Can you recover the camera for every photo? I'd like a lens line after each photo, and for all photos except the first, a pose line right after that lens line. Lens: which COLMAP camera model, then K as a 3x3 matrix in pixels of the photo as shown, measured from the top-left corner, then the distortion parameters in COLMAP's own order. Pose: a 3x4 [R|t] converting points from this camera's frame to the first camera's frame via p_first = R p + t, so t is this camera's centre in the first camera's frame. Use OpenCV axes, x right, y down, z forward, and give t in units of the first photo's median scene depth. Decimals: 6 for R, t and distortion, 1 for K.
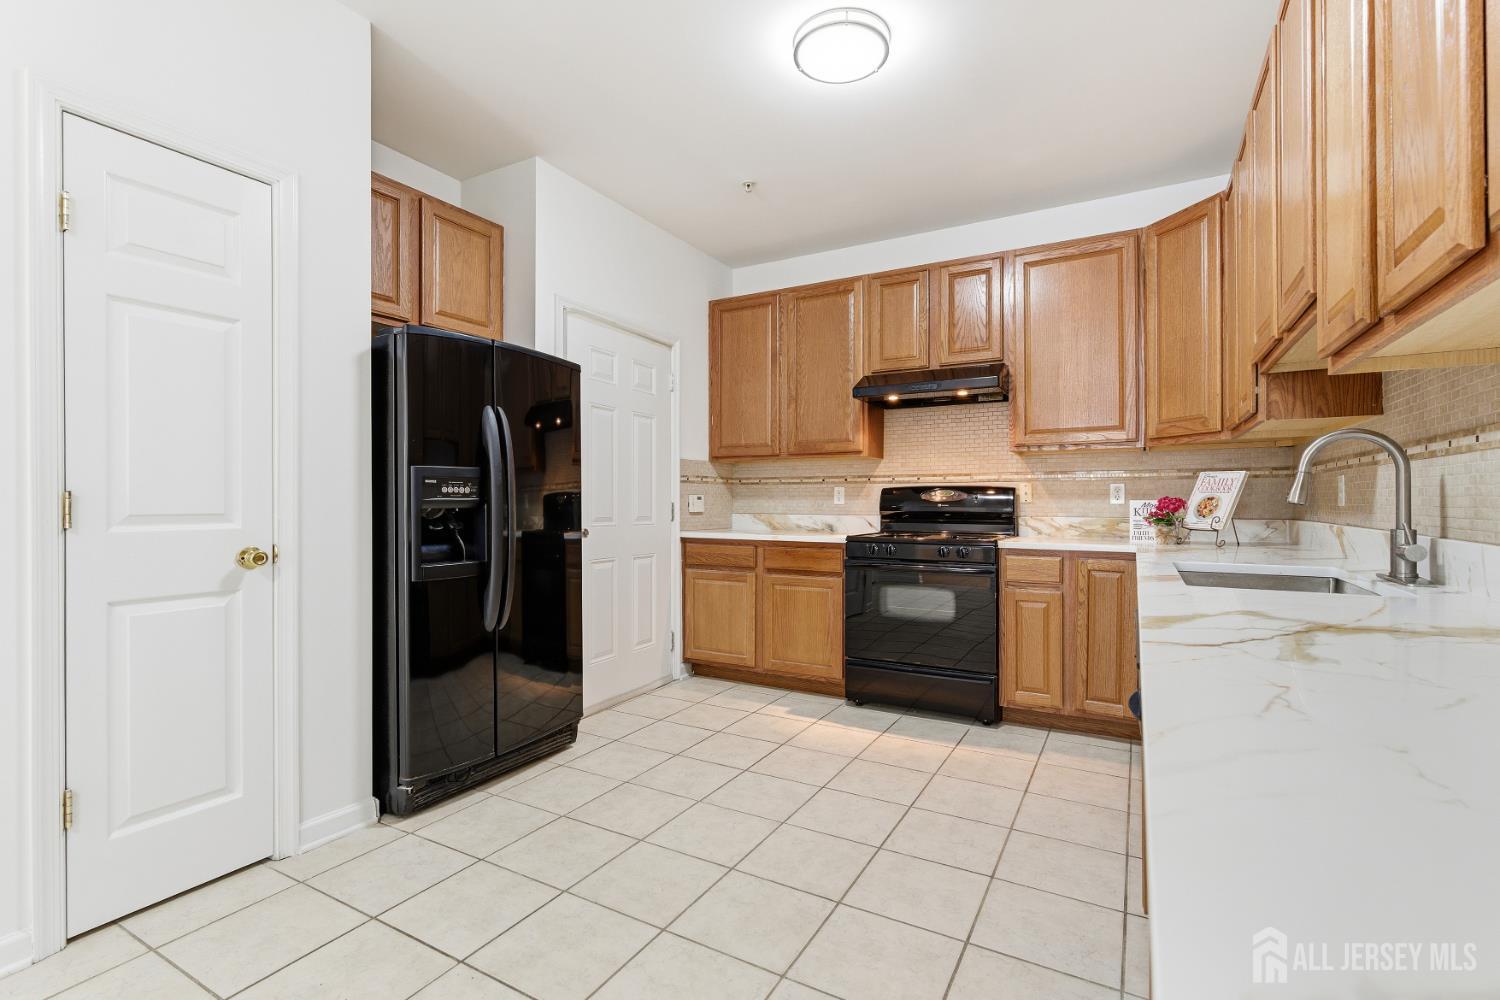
lens RADIAL K [[700.5, 0, 723.1], [0, 700.5, 501.9], [0, 0, 1]] dist [-0.000928, 0.000628]
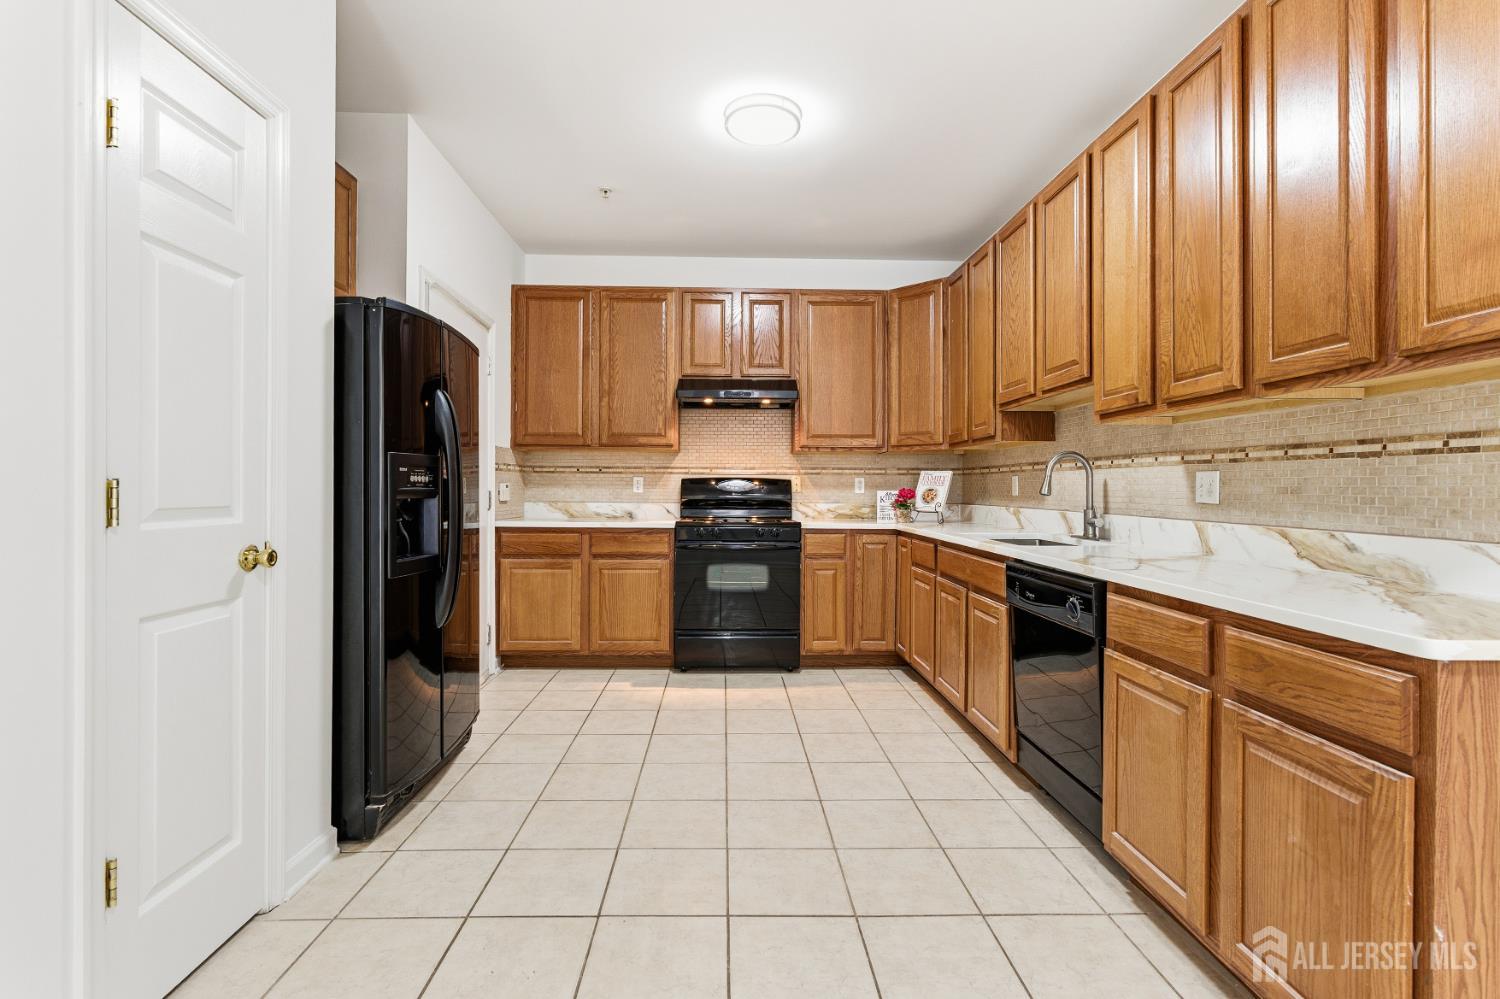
lens RADIAL K [[727.8, 0, 738.0], [0, 727.8, 487.8], [0, 0, 1]] dist [0.000721, 0.000662]
pose [[0.841939, 0.005284, 0.539547, -0.386395], [-0.005002, 0.999986, -0.001988, -0.003598], [-0.539550, -0.001025, 0.841953, -0.033191]]
